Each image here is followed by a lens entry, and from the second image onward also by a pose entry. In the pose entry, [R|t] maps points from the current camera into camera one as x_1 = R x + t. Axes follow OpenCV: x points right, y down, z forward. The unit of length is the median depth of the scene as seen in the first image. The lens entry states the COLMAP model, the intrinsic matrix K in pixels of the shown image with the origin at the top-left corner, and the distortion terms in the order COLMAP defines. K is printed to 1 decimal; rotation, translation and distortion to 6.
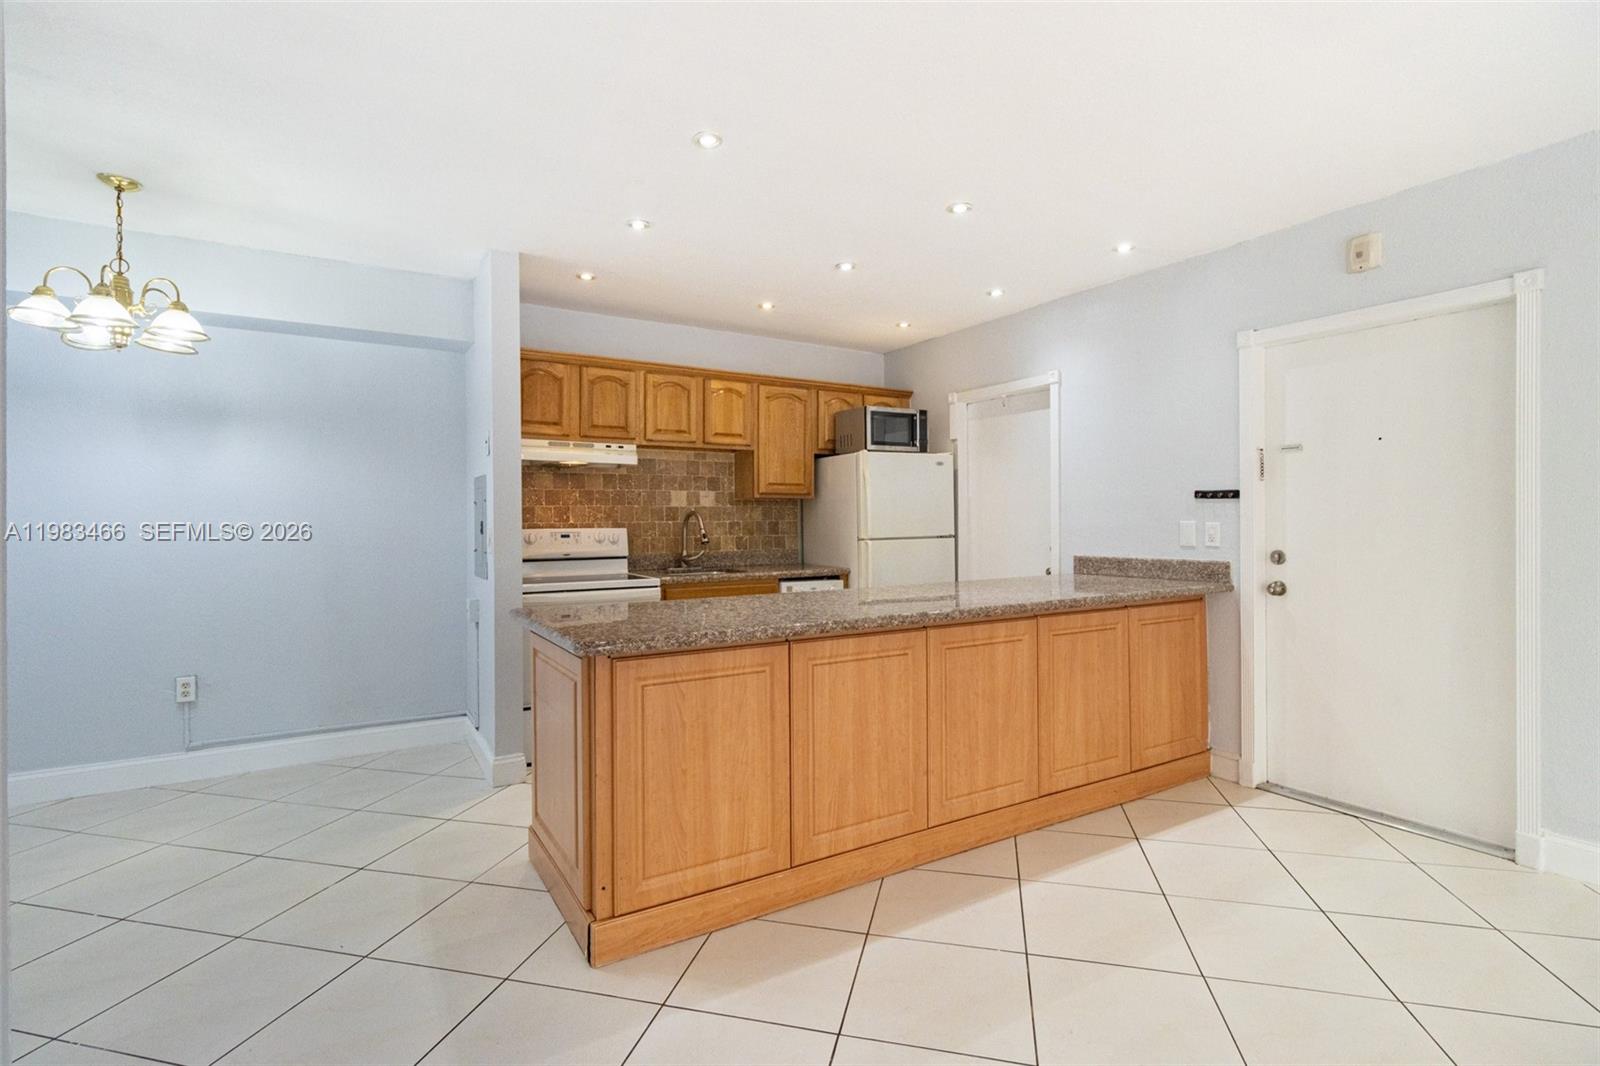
lens RADIAL K [[756.3, 0, 799.4], [0, 756.3, 524.7], [0, 0, 1]] dist [0.000808, 0.000008]
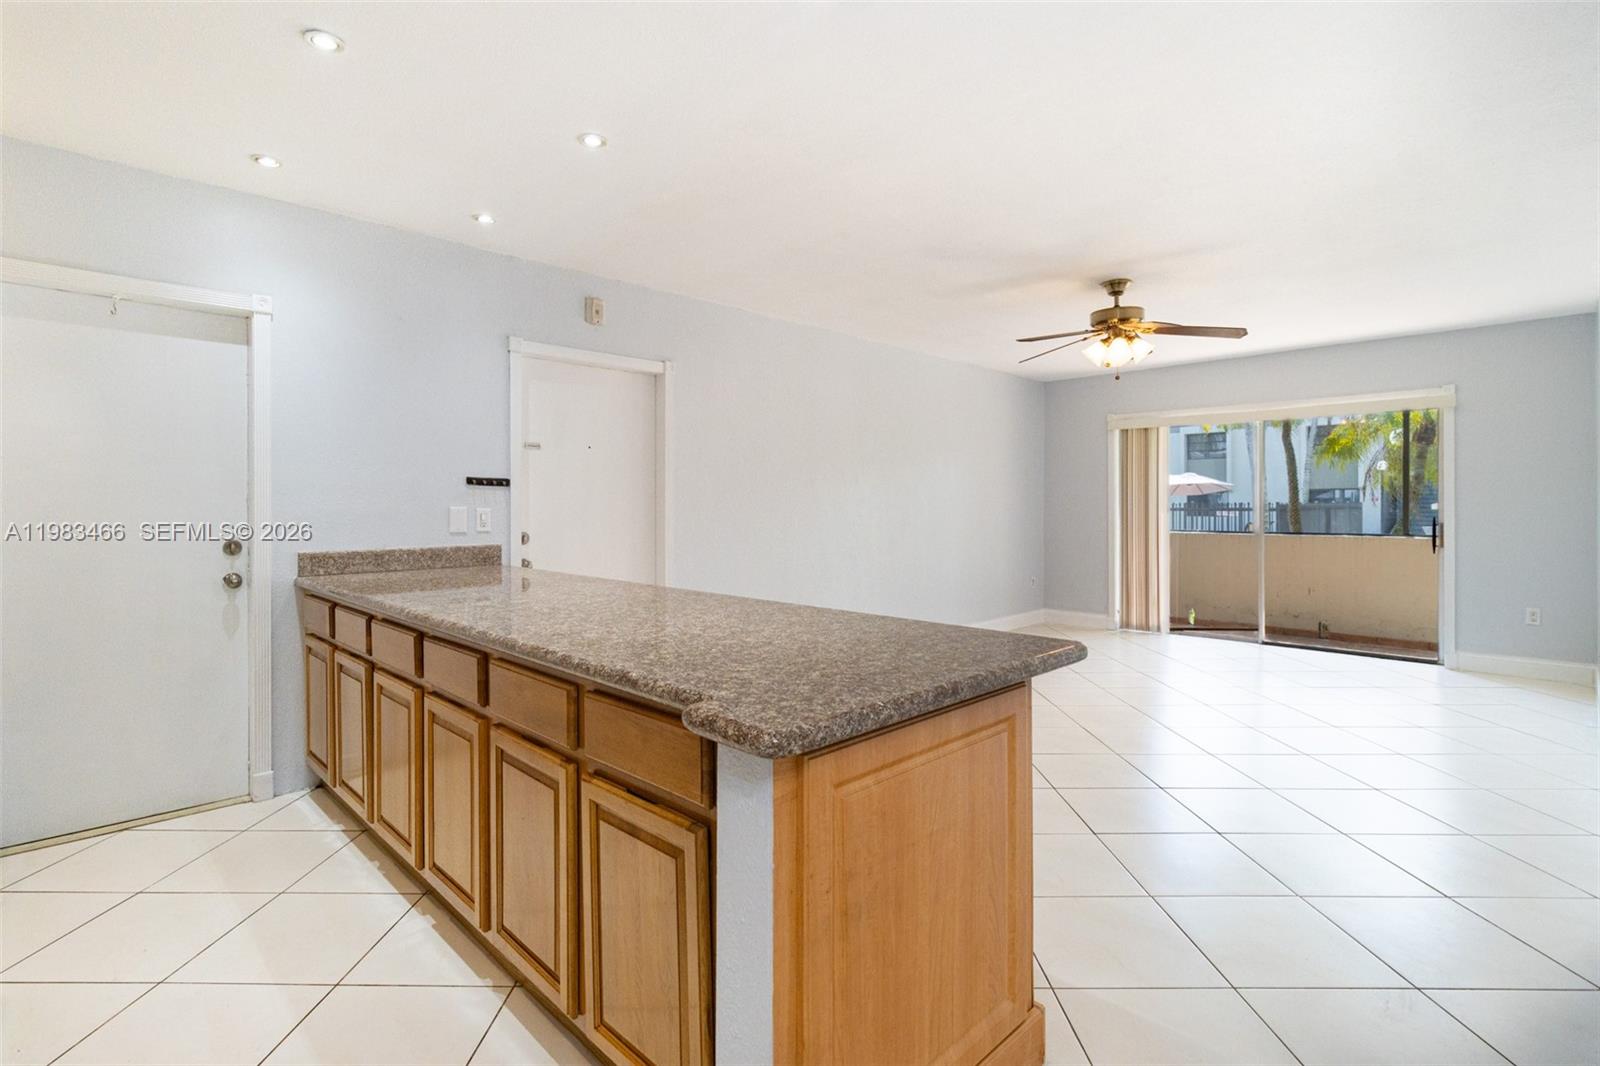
lens RADIAL K [[766.4, 0, 785.4], [0, 766.4, 507.6], [0, 0, 1]] dist [0.000004, 0.000059]
pose [[-0.223036, 0.003141, 0.974805, -0.527639], [0.008071, 0.999966, -0.001375, 0.000600], [-0.974777, 0.007561, -0.223054, 0.757384]]
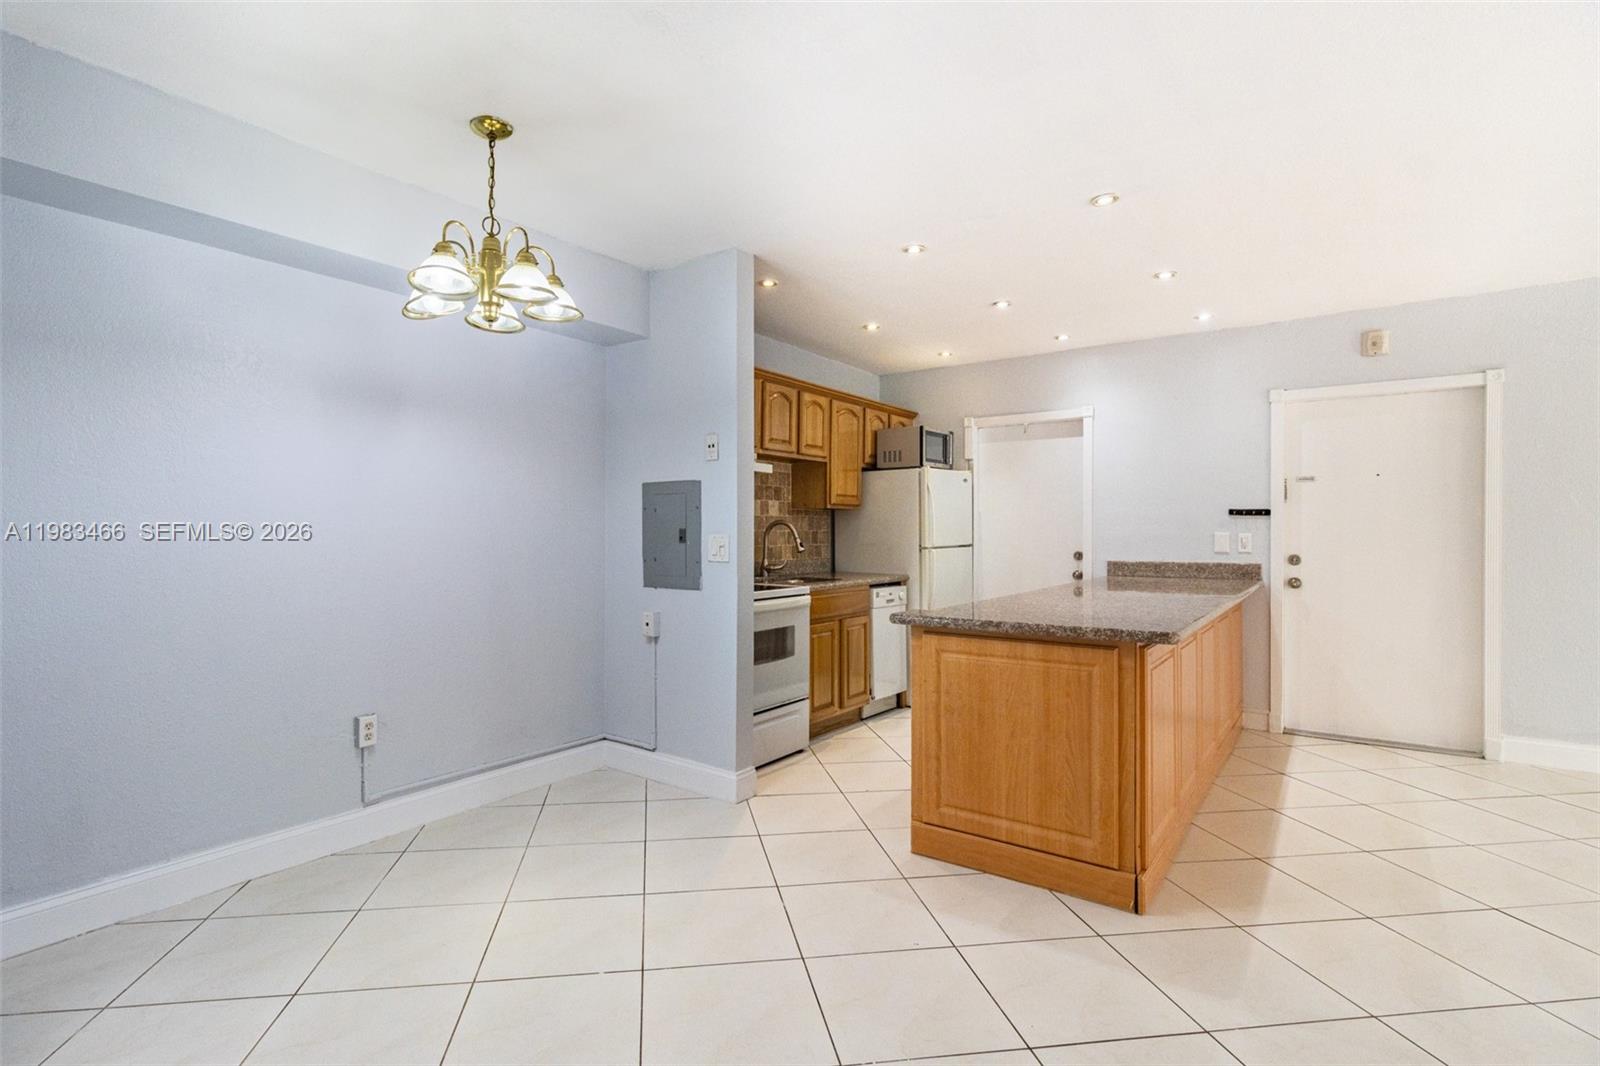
lens RADIAL K [[775.9, 0, 753.9], [0, 775.9, 534.6], [0, 0, 1]] dist [0.001151, 0.000513]
pose [[0.931703, 0.004147, 0.363197, -0.663349], [-0.003503, 0.999991, -0.002430, 0.004320], [-0.363204, 0.000992, 0.931709, 0.056335]]
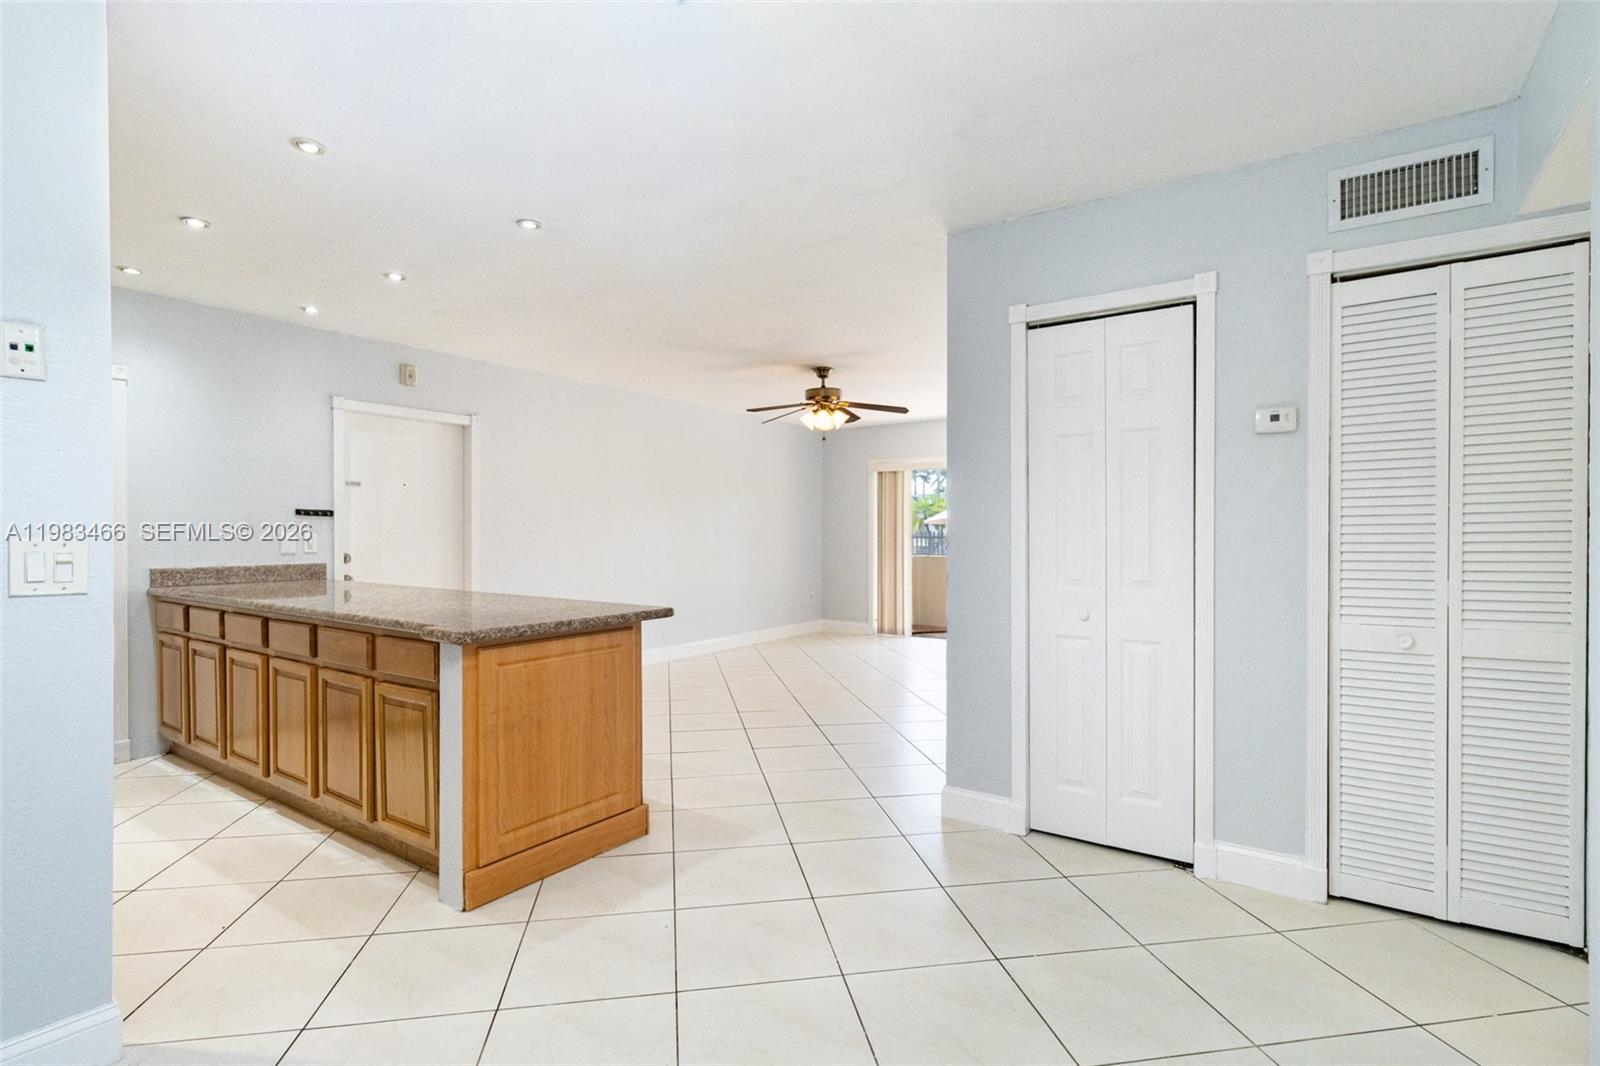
lens RADIAL K [[781.2, 0, 798.3], [0, 781.2, 542.5], [0, 0, 1]] dist [0.001684, 0.000305]
pose [[-0.401036, -0.006384, 0.916040, -0.937383], [0.005259, 0.999943, 0.009272, 0.003168], [-0.916047, 0.008536, -0.400980, 0.702710]]
